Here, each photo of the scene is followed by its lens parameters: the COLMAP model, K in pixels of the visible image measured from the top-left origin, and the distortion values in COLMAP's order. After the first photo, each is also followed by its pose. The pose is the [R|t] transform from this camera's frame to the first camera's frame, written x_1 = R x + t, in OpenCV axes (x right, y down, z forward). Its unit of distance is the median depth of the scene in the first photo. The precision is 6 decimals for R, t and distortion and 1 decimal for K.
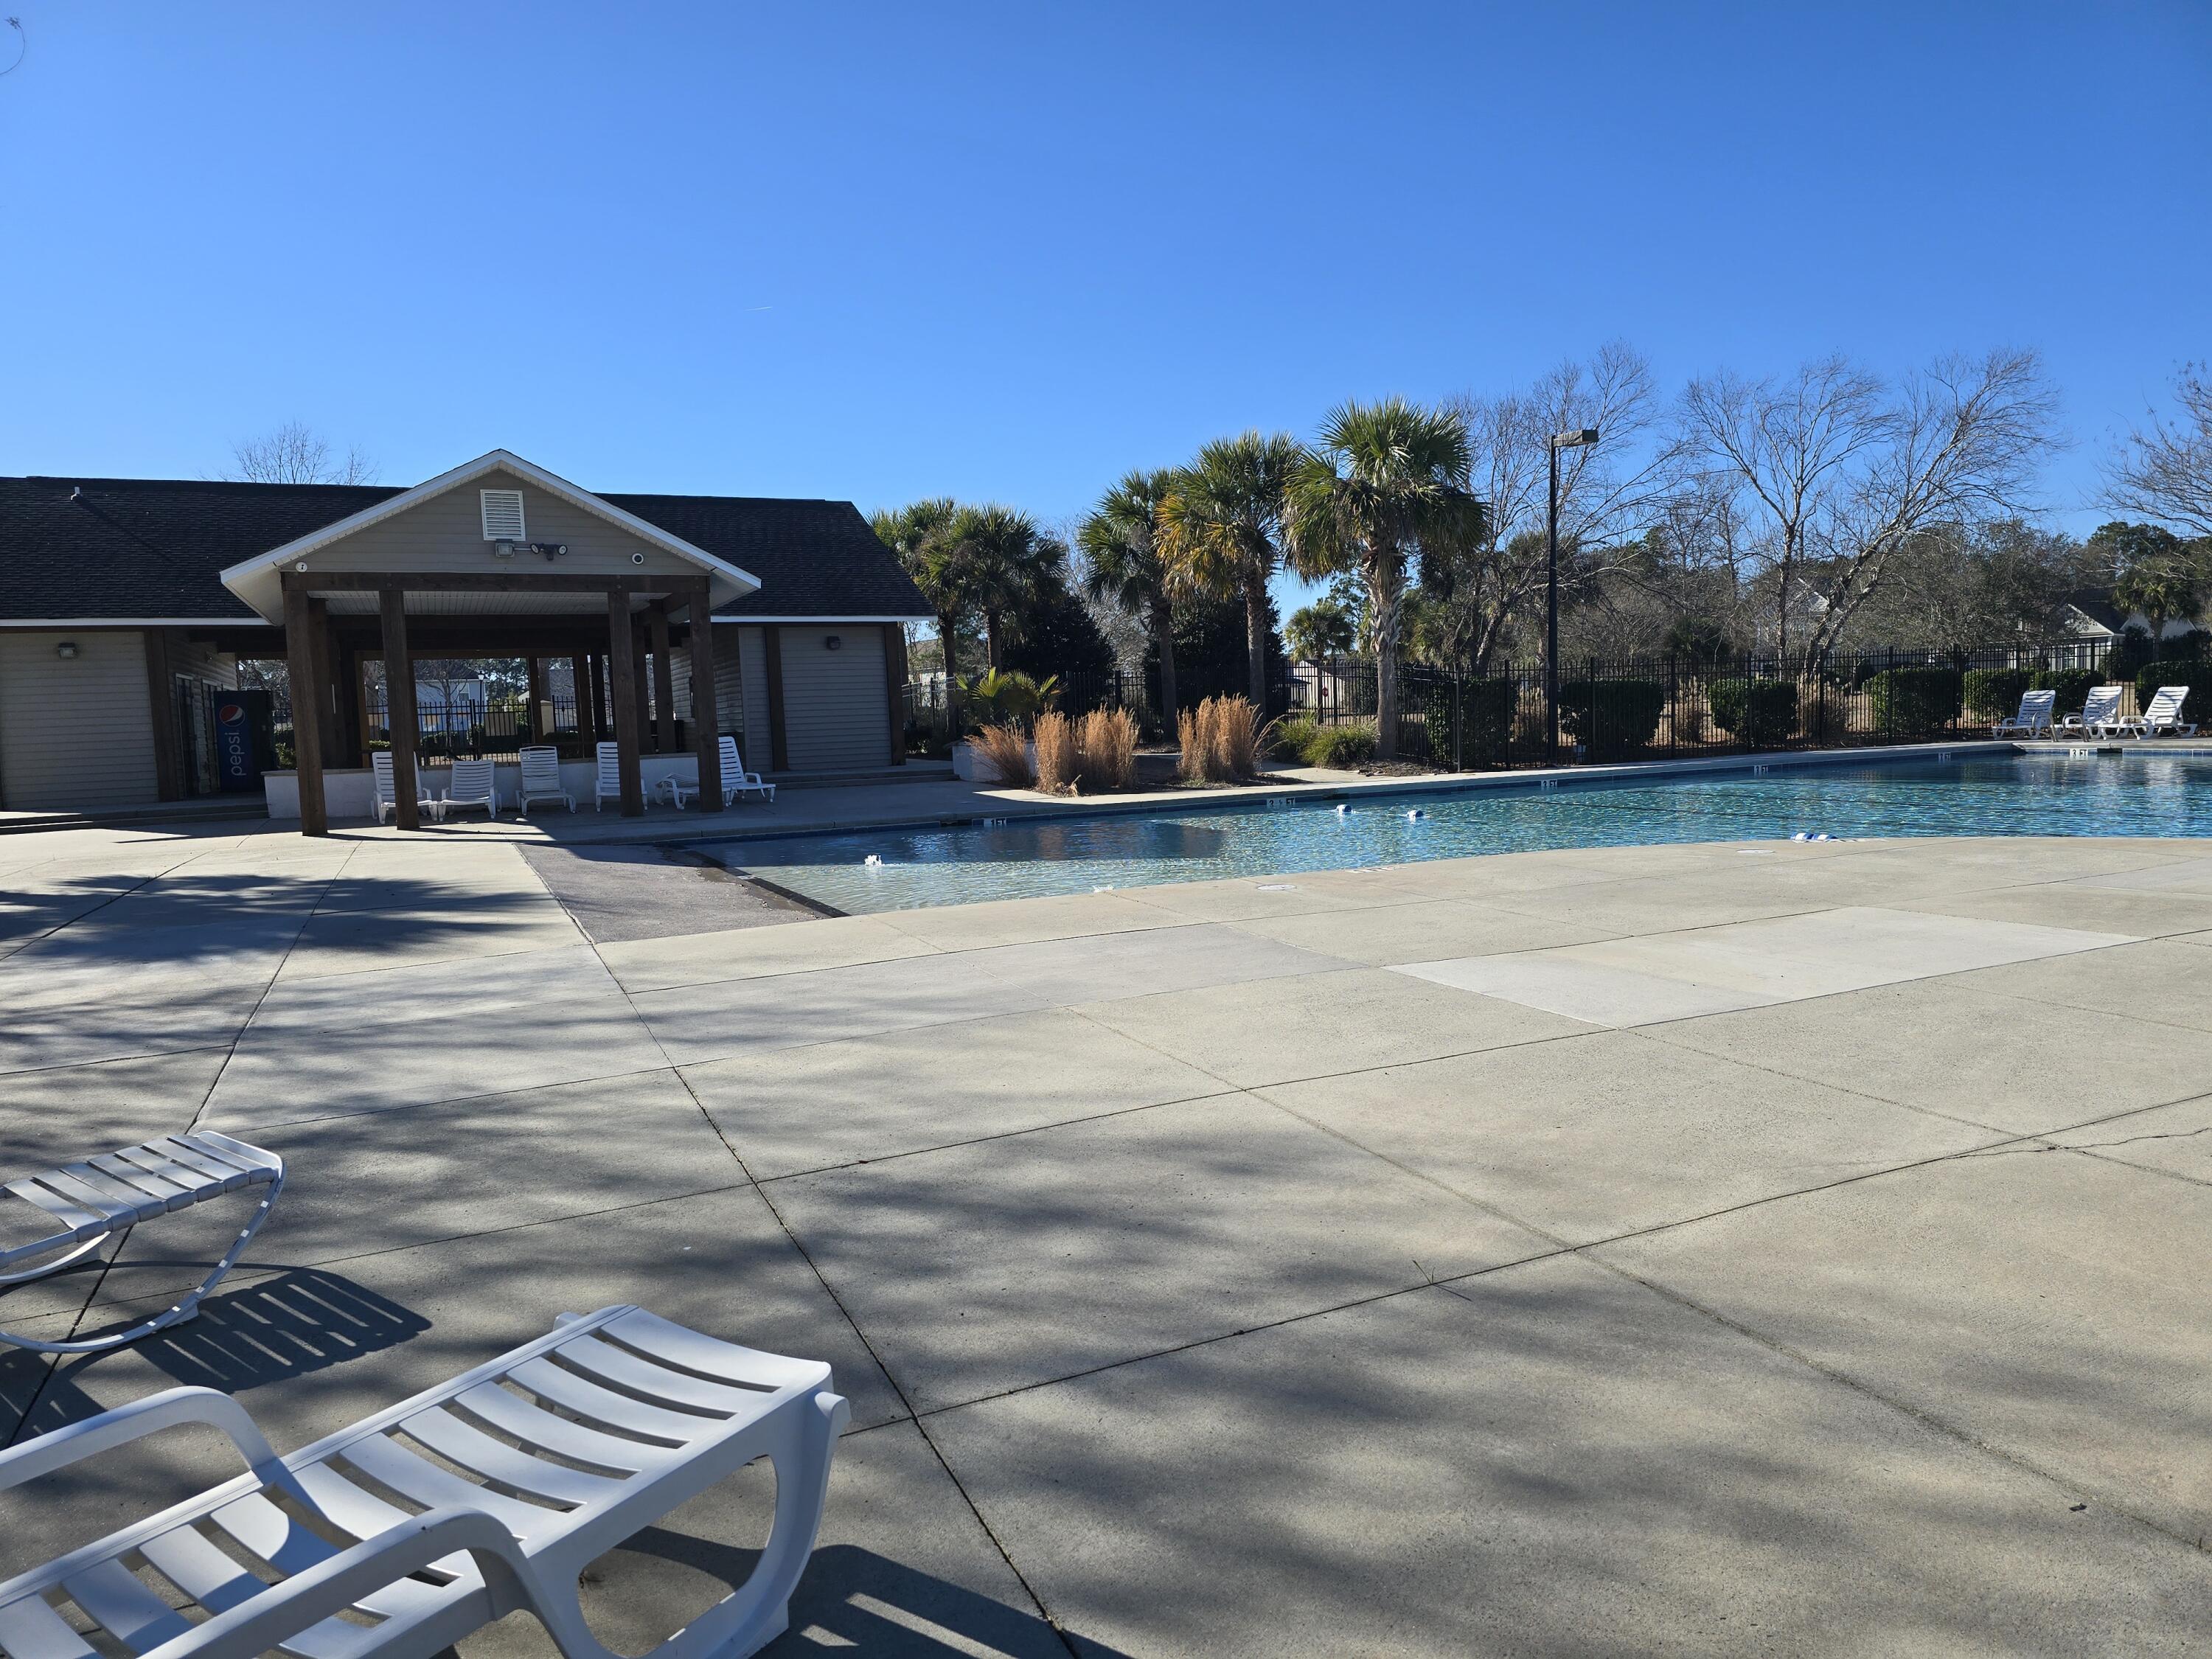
lens RADIAL K [[1494.4, 0, 1106.0], [0, 1494.4, 829.5], [0, 0, 1]] dist [0.101140, -0.087210]
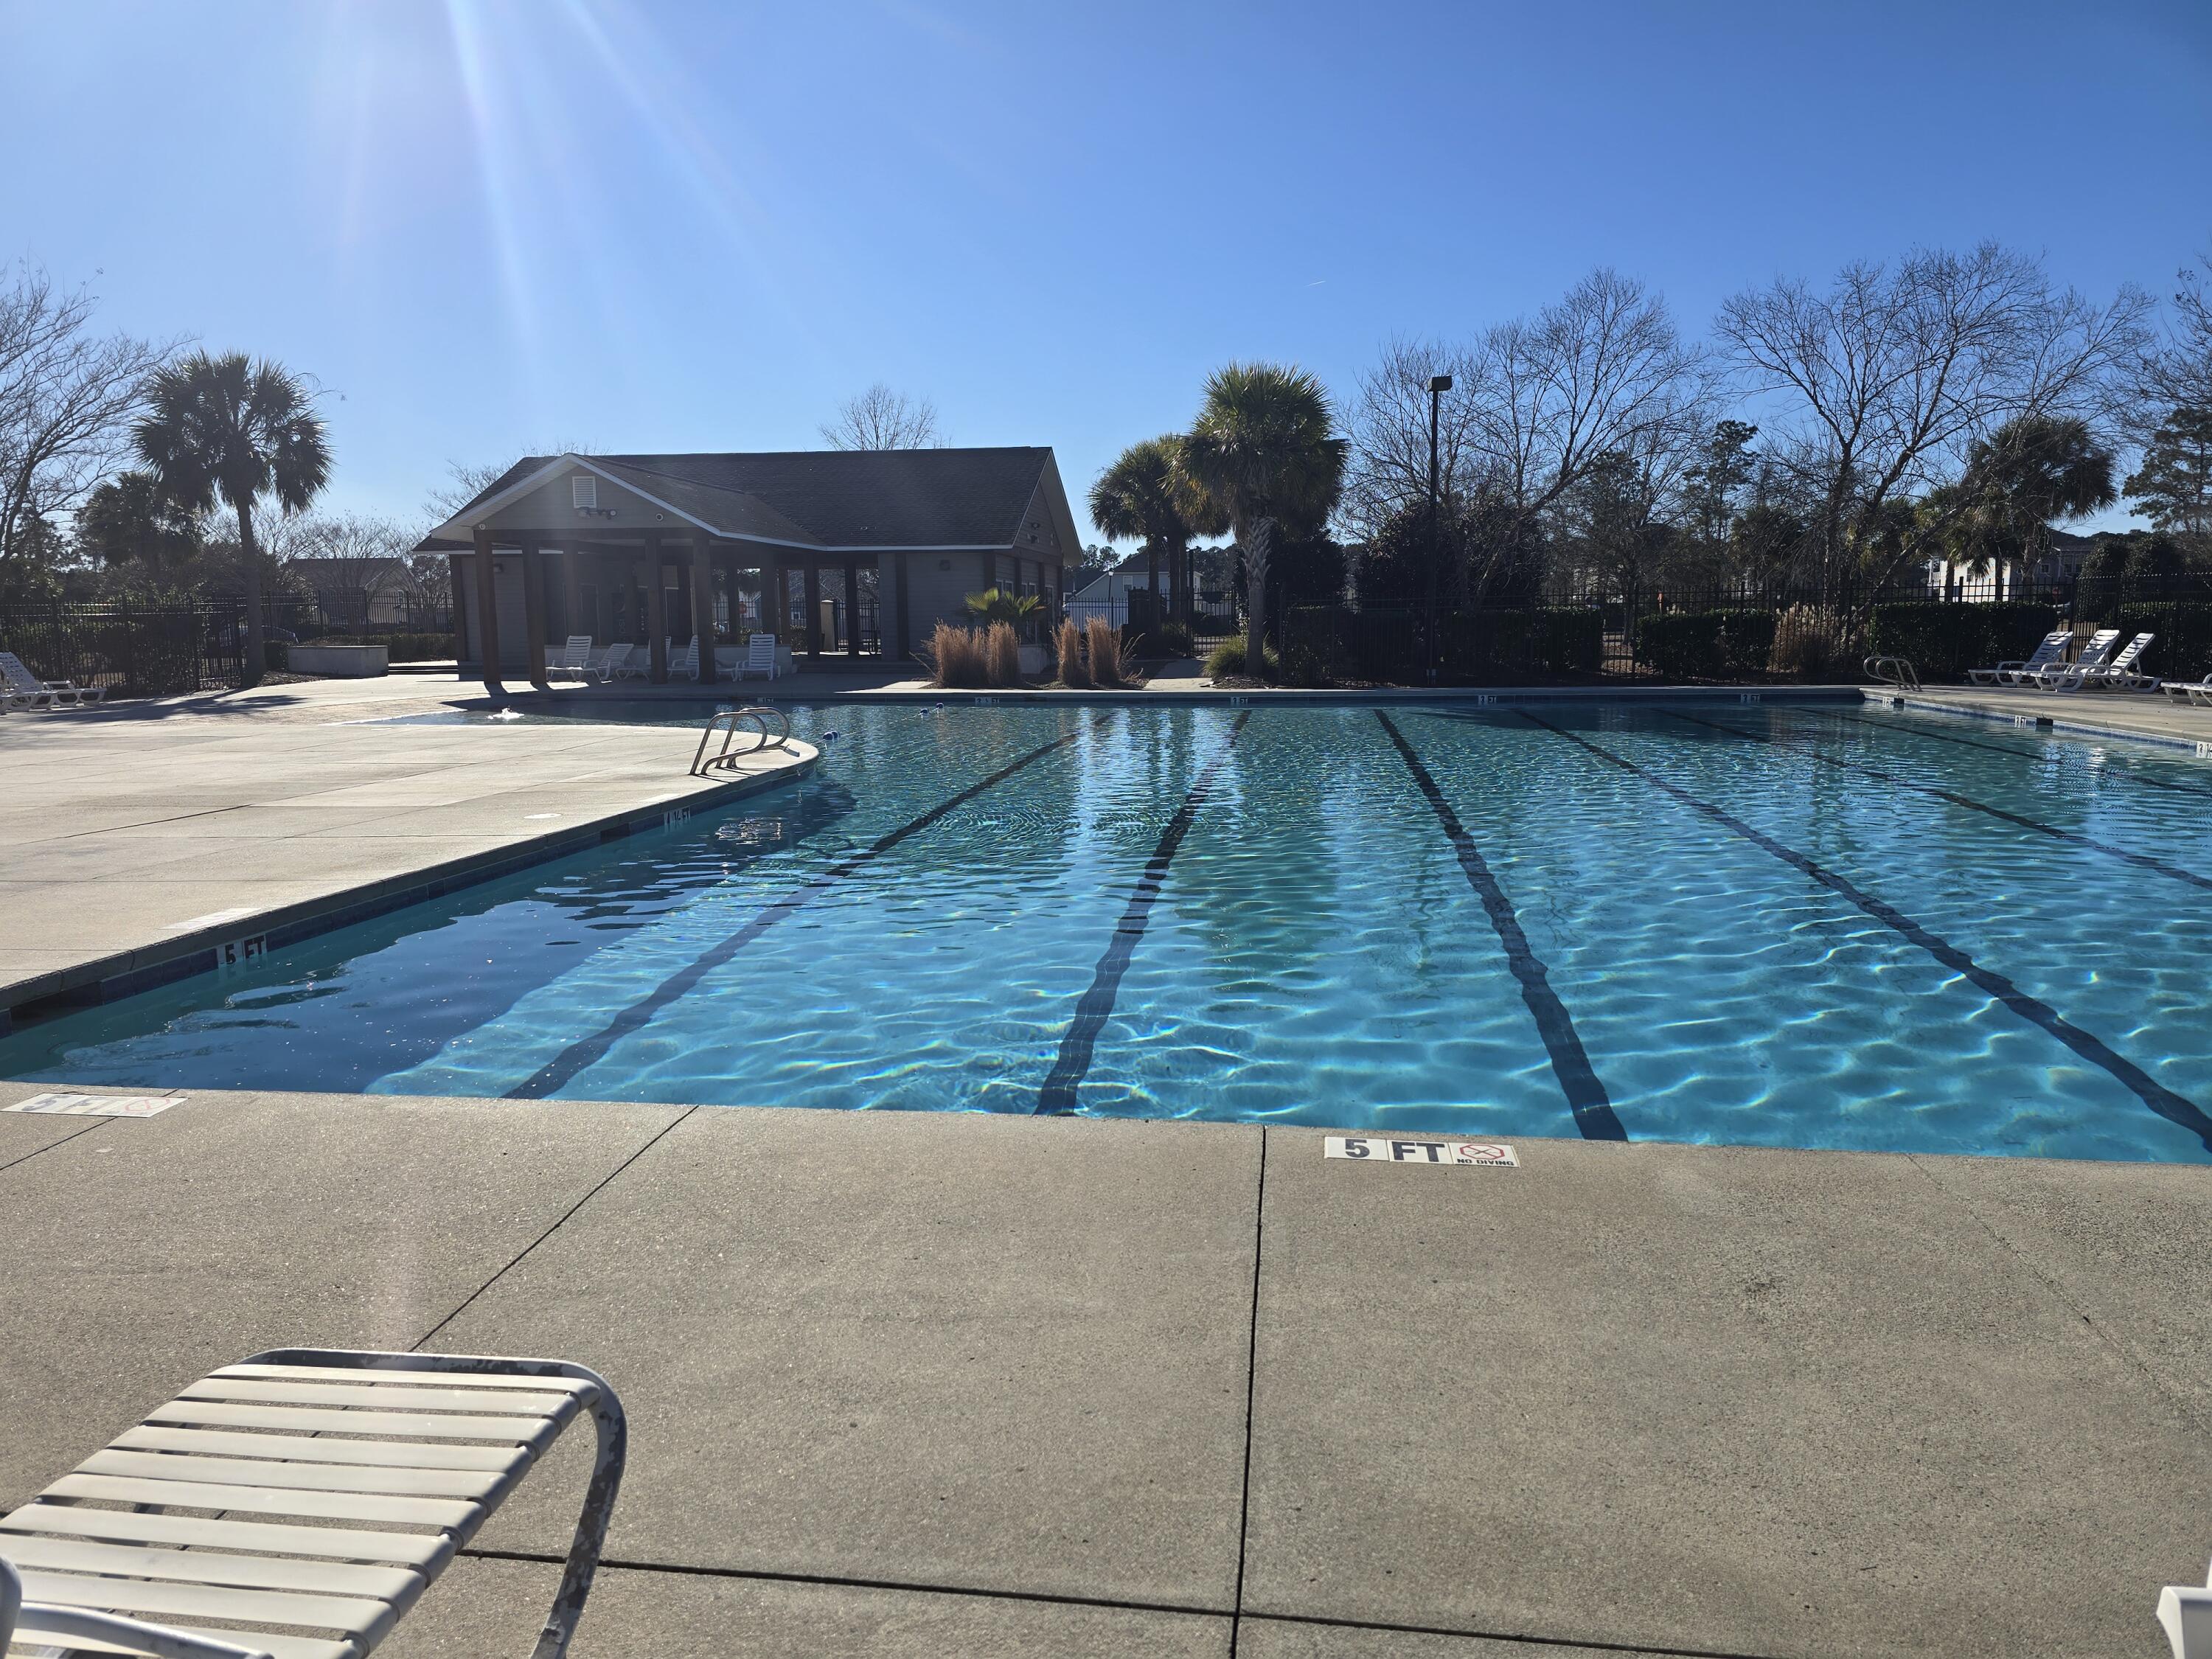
lens RADIAL K [[1494.4, 0, 1106.0], [0, 1494.4, 829.5], [0, 0, 1]] dist [0.101140, -0.087210]
pose [[0.828270, 0.107557, -0.549909, 0.915977], [-0.066876, 0.993365, 0.093564, -0.032251], [0.556324, -0.040721, 0.829967, -0.056242]]
